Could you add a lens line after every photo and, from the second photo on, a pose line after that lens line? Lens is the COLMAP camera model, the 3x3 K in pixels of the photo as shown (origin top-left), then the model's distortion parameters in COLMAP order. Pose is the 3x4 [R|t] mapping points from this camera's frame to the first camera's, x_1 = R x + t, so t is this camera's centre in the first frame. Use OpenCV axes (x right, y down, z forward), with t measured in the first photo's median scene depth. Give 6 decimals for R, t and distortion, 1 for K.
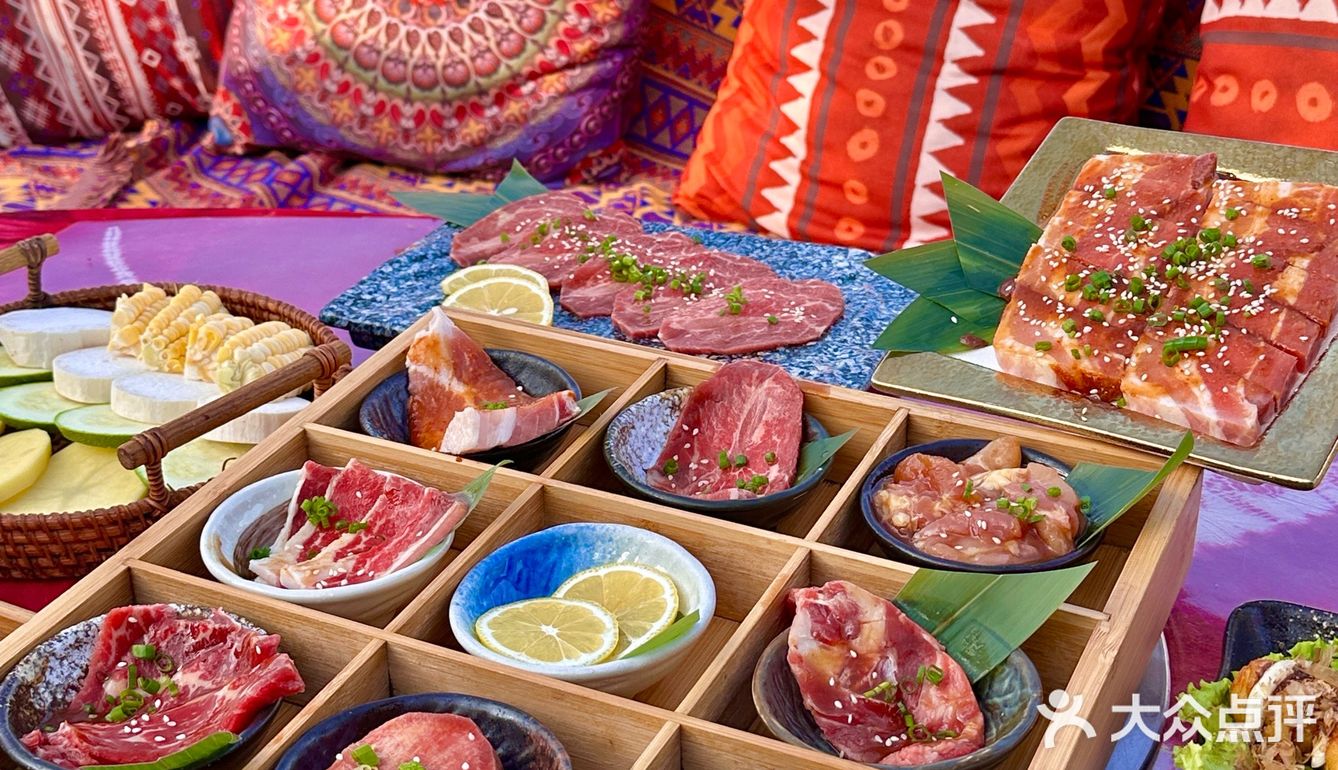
lens RADIAL K [[1925.7, 0, 633.7], [0, 1925.7, 389.6], [0, 0, 1]] dist [0.139234, -0.117491]
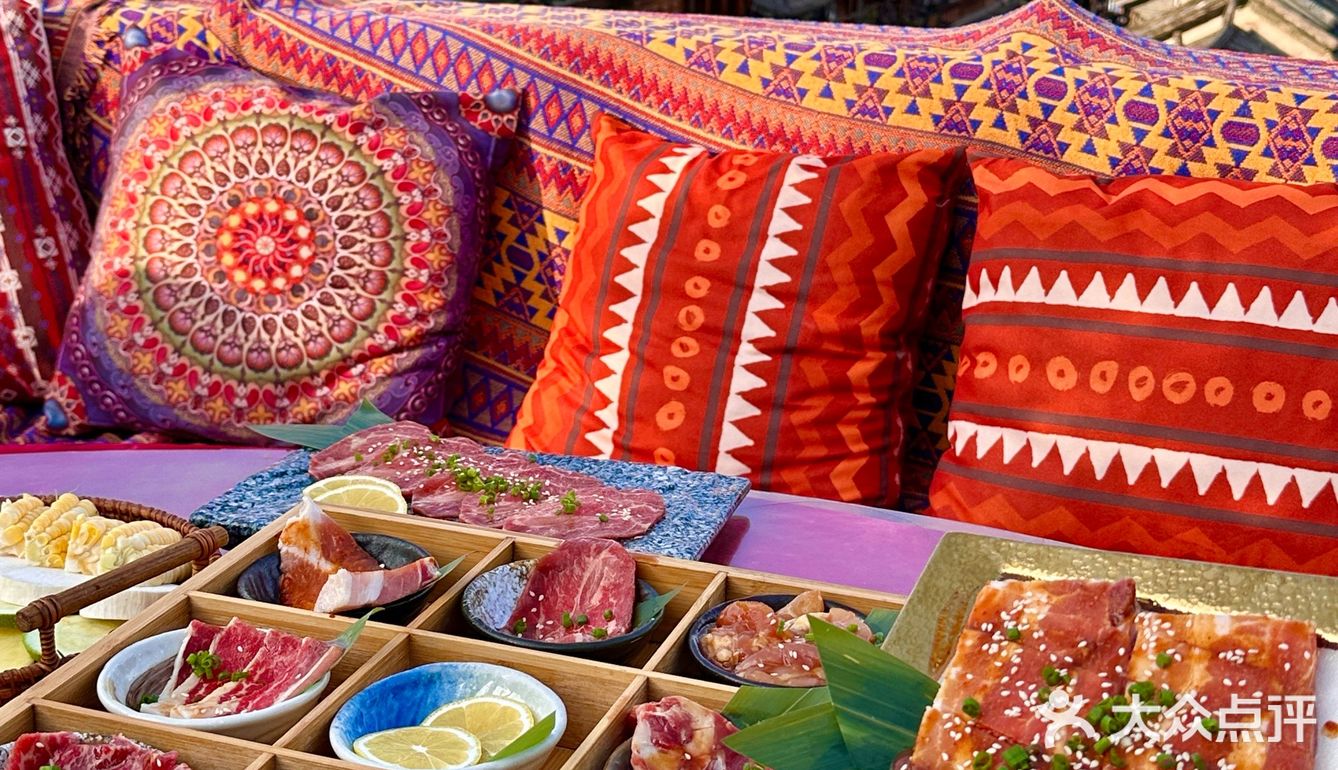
lens RADIAL K [[1921.9, 0, 641.6], [0, 1921.9, 358.3], [0, 0, 1]] dist [0.148238, -0.174889]
pose [[0.994094, 0.004383, 0.108435, -0.026159], [0.016436, 0.981578, -0.190352, 0.080753], [-0.107271, 0.191010, 0.975709, -0.109719]]
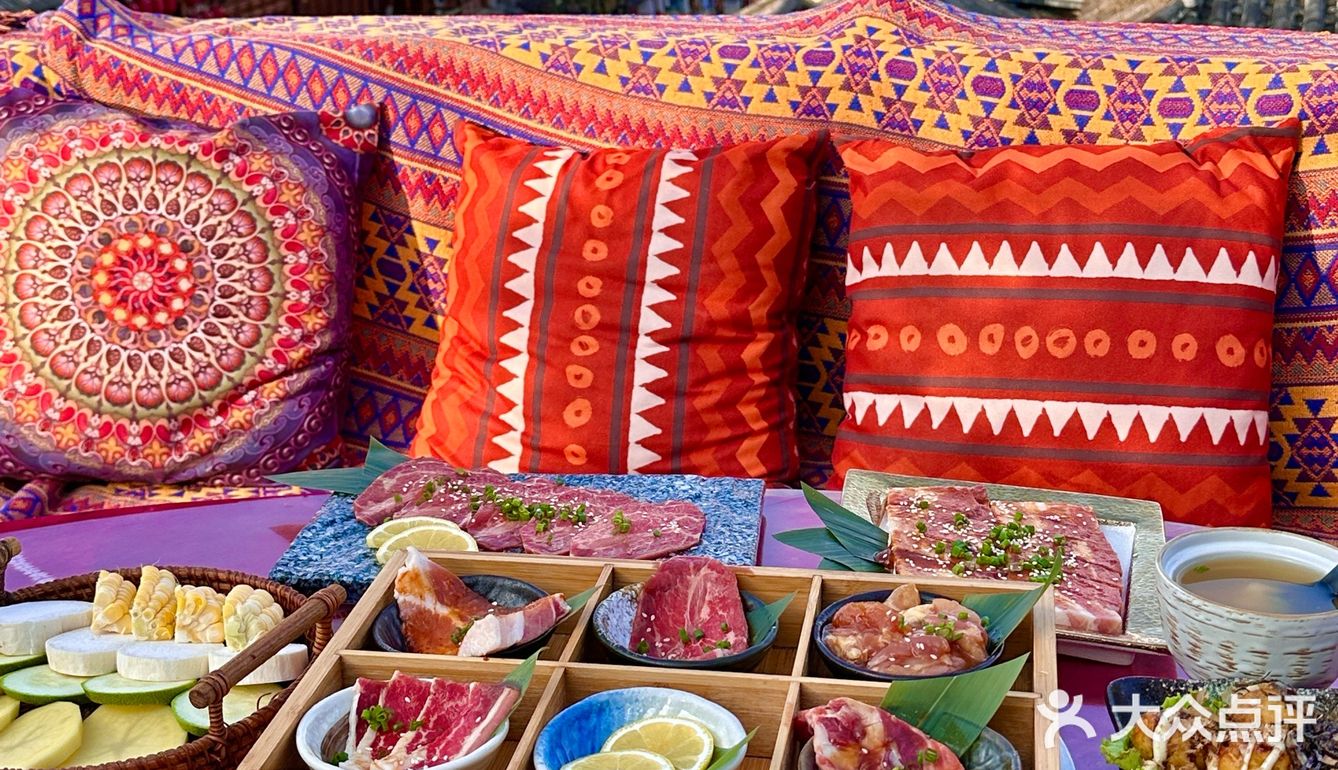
lens RADIAL K [[1925.7, 0, 633.7], [0, 1925.7, 389.6], [0, 0, 1]] dist [0.139234, -0.117491]
pose [[0.963619, -0.096693, 0.249175, -0.217310], [0.135222, 0.980523, -0.142443, 0.042351], [-0.230548, 0.170955, 0.957926, -0.153841]]
